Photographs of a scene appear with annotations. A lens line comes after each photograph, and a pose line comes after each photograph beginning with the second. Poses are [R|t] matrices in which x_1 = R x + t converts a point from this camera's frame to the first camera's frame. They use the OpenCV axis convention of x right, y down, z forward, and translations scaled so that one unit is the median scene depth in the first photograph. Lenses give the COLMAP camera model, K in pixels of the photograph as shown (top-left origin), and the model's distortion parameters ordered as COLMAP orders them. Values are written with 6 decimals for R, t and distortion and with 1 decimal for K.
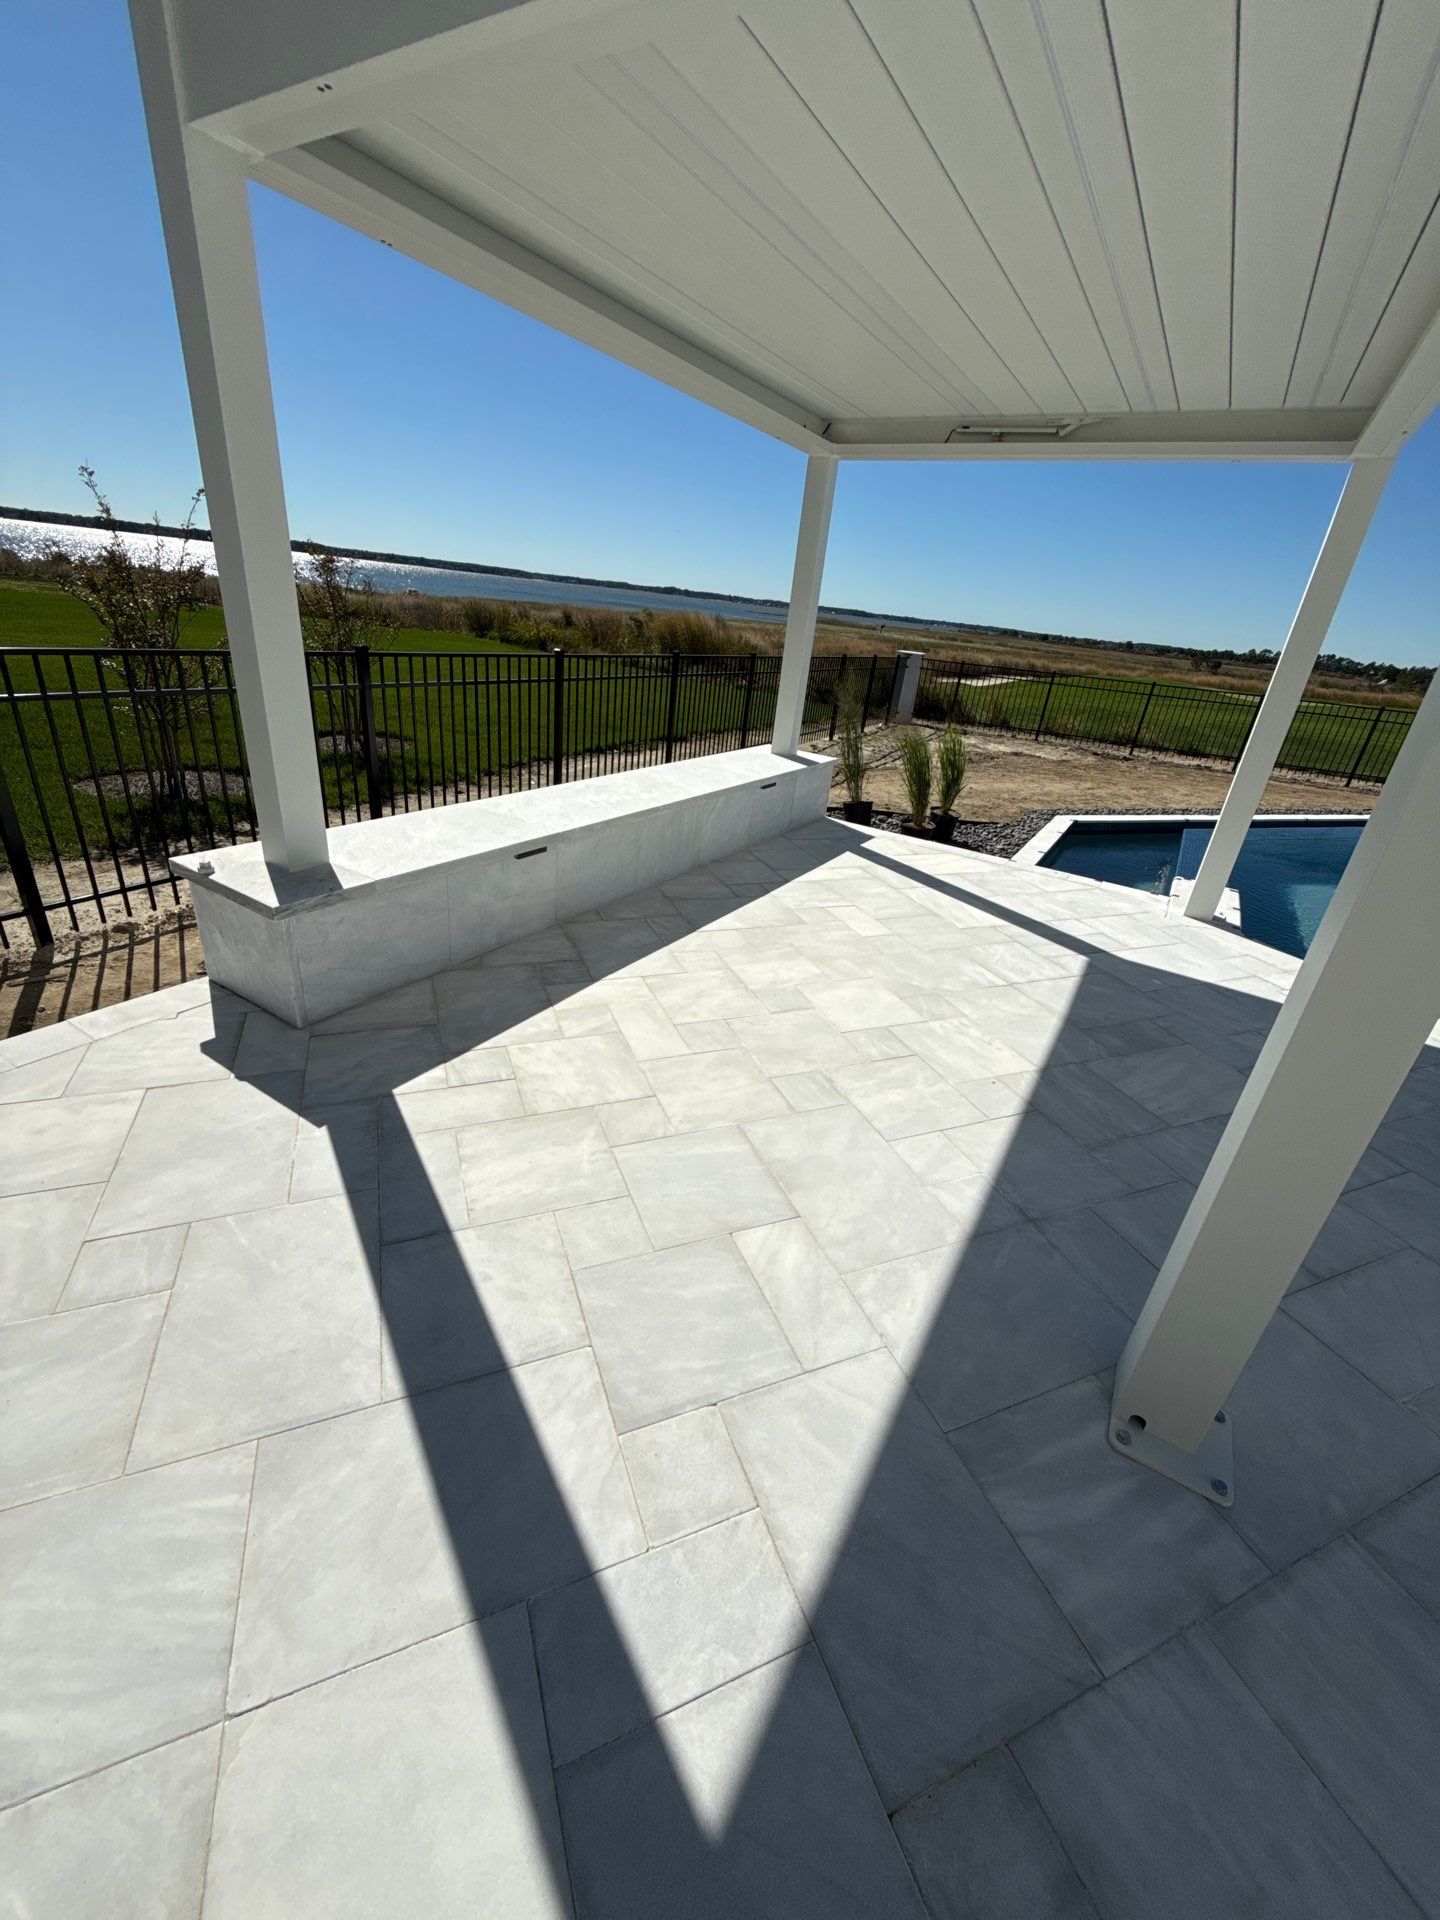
lens RADIAL K [[760.0, 0, 720.0], [0, 760.0, 960.0], [0, 0, 1]] dist [-0.001329, 0.000003]
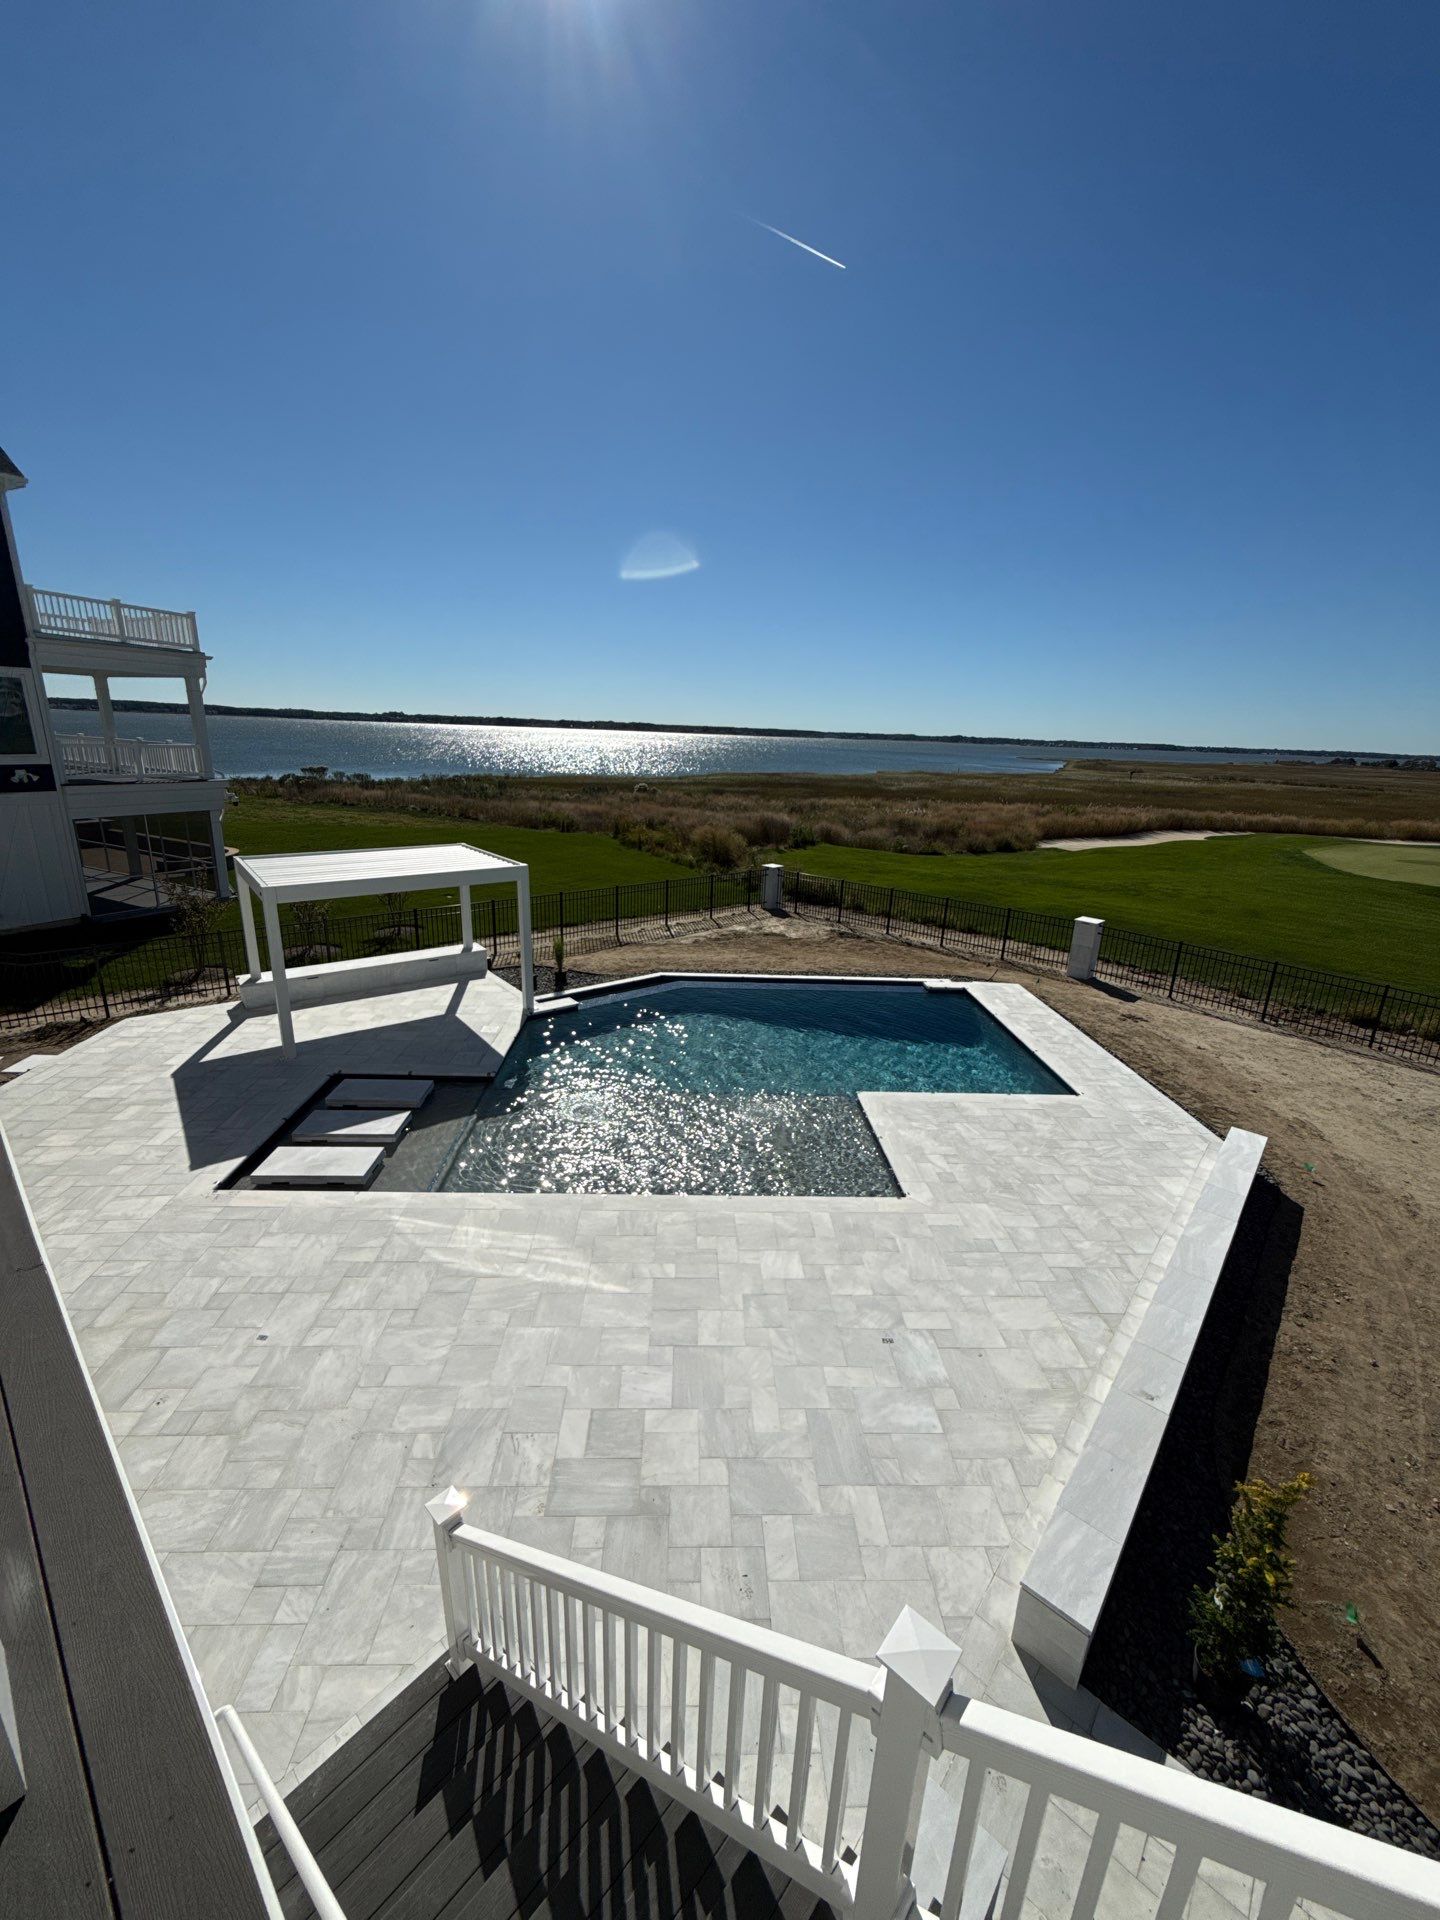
lens RADIAL K [[760.7, 0, 719.0], [0, 760.7, 960.2], [0, 0, 1]] dist [-0.000525, -0.000024]
pose [[0.938043, 0.029959, -0.345220, 2.004701], [-0.090477, 0.982872, -0.160553, 0.142199], [0.334497, 0.181841, 0.924687, -1.307770]]
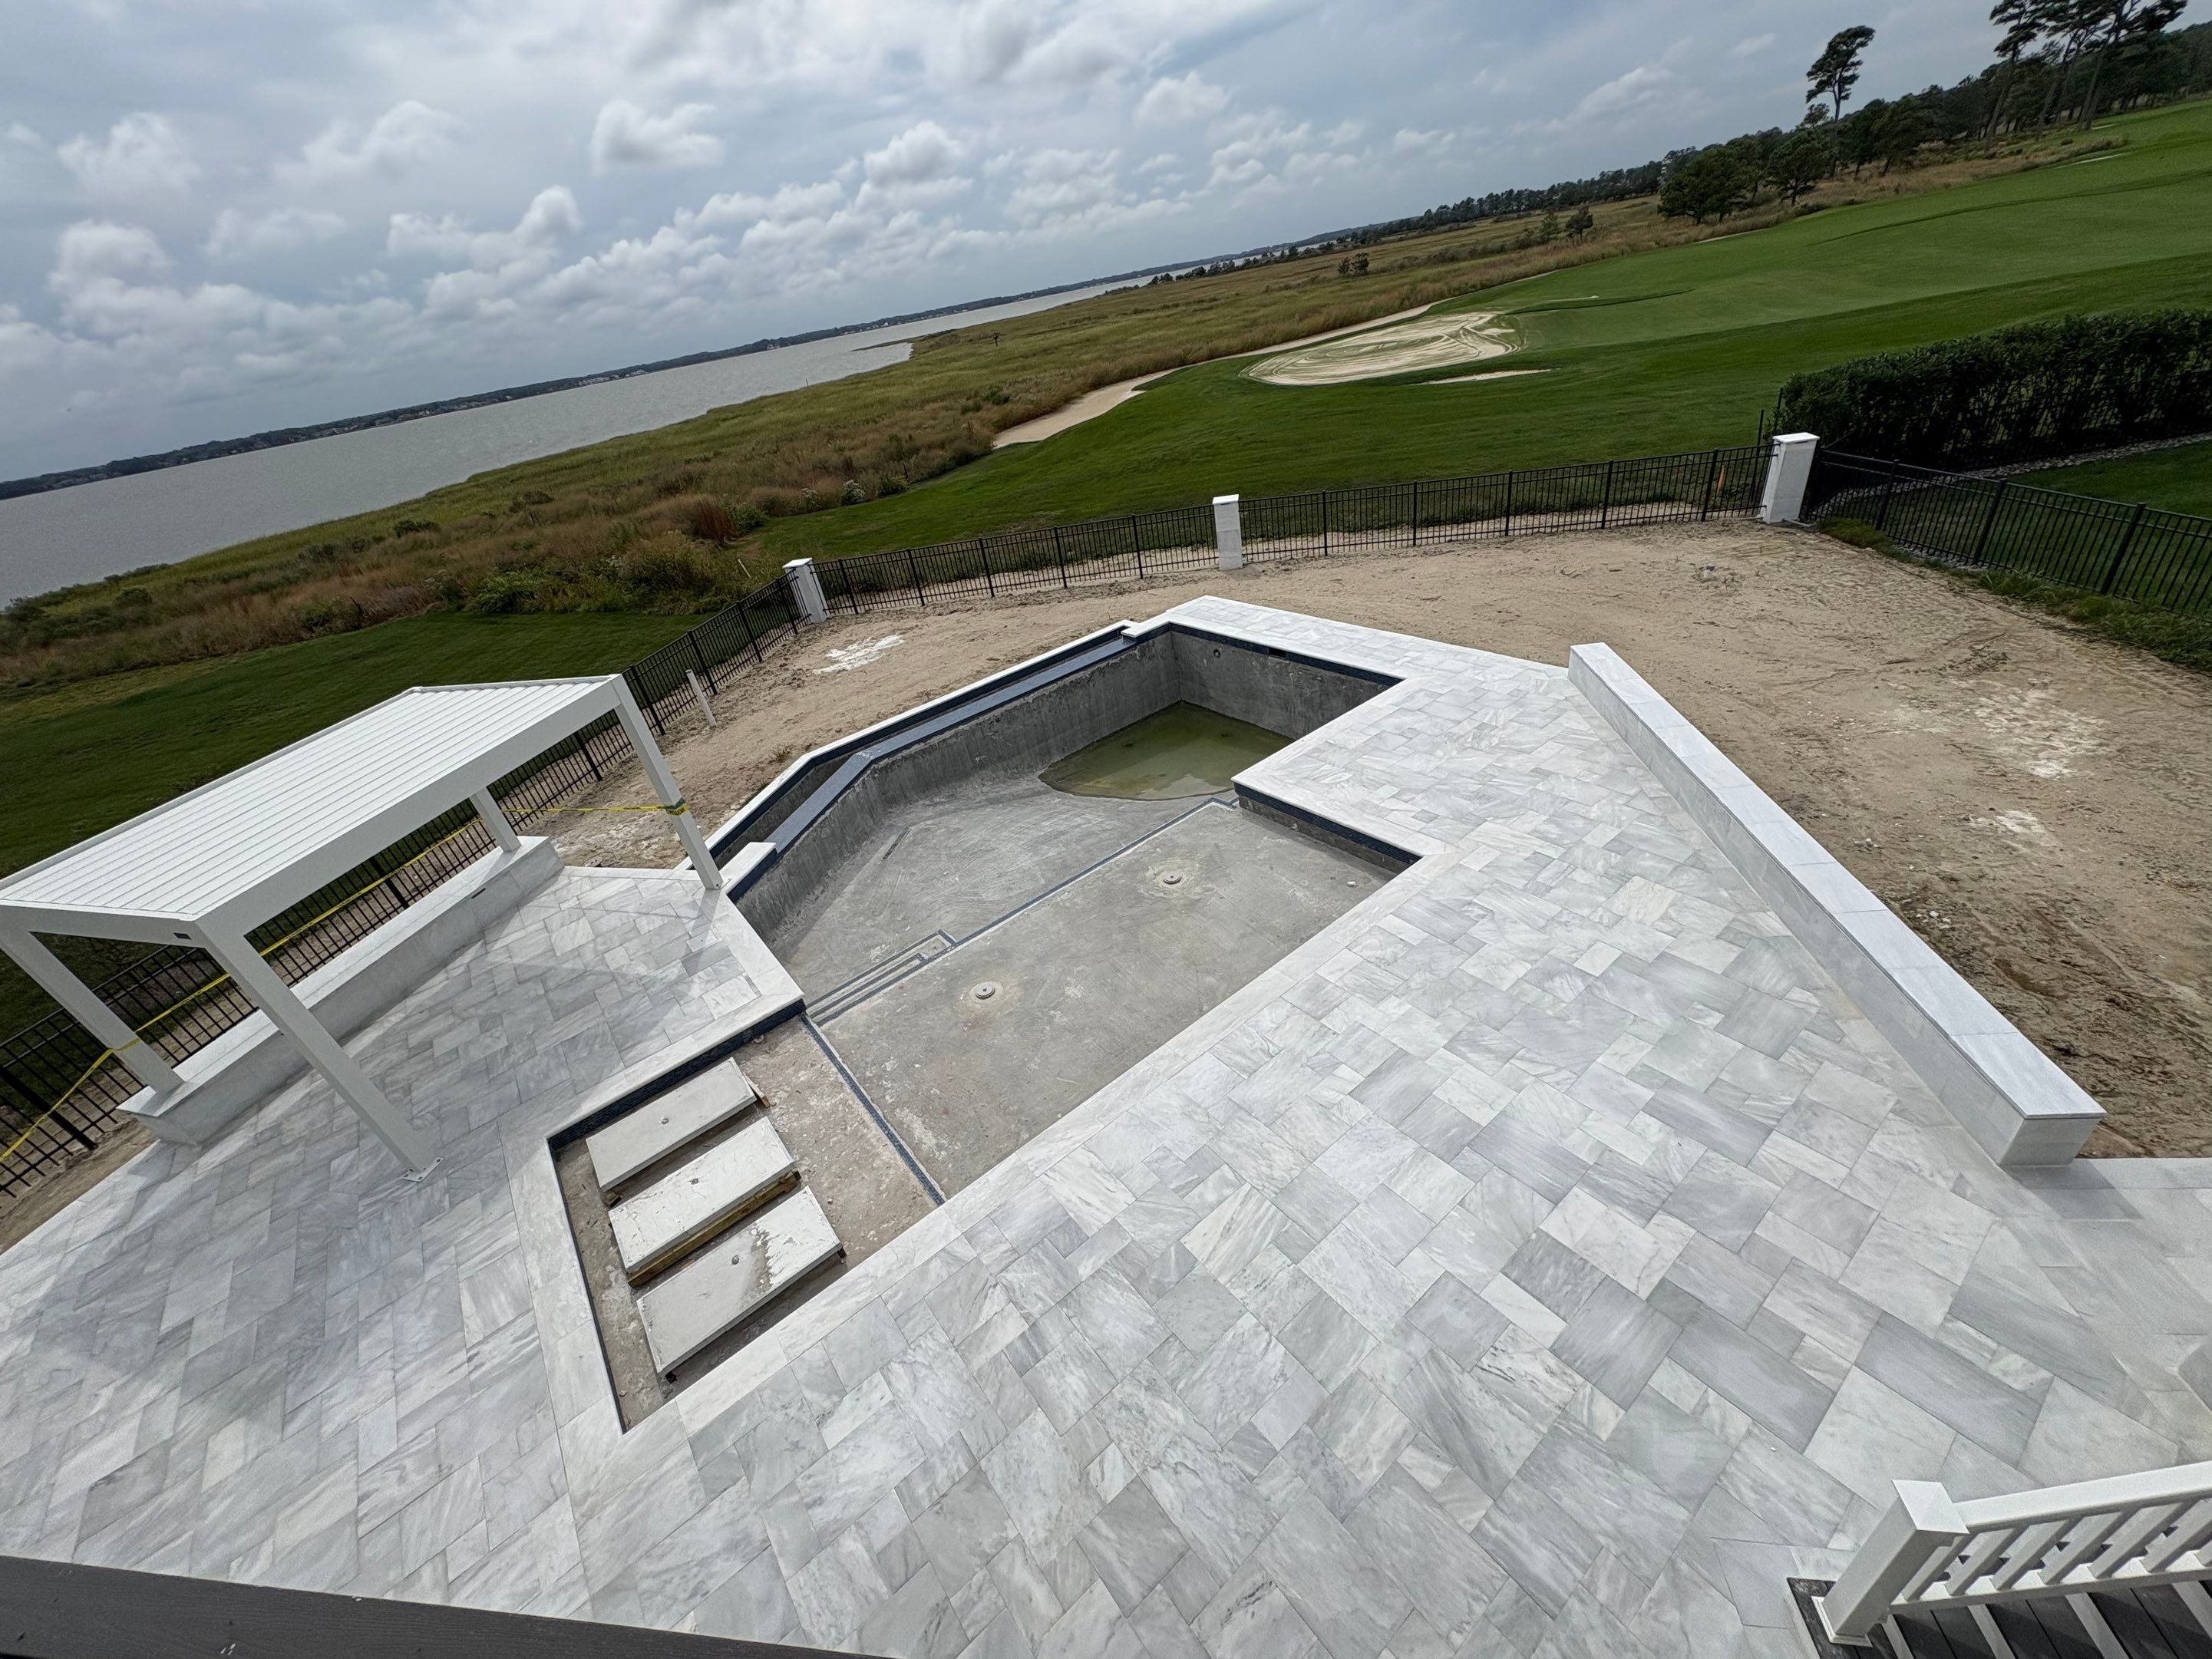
lens RADIAL K [[875.5, 0, 1103.1], [0, 875.5, 837.8], [0, 0, 1]] dist [-0.001329, 0.000003]
pose [[0.928186, -0.361286, 0.089126, 1.181312], [0.348879, 0.928206, 0.129296, -0.096081], [-0.129440, -0.088916, 0.987593, -1.100902]]
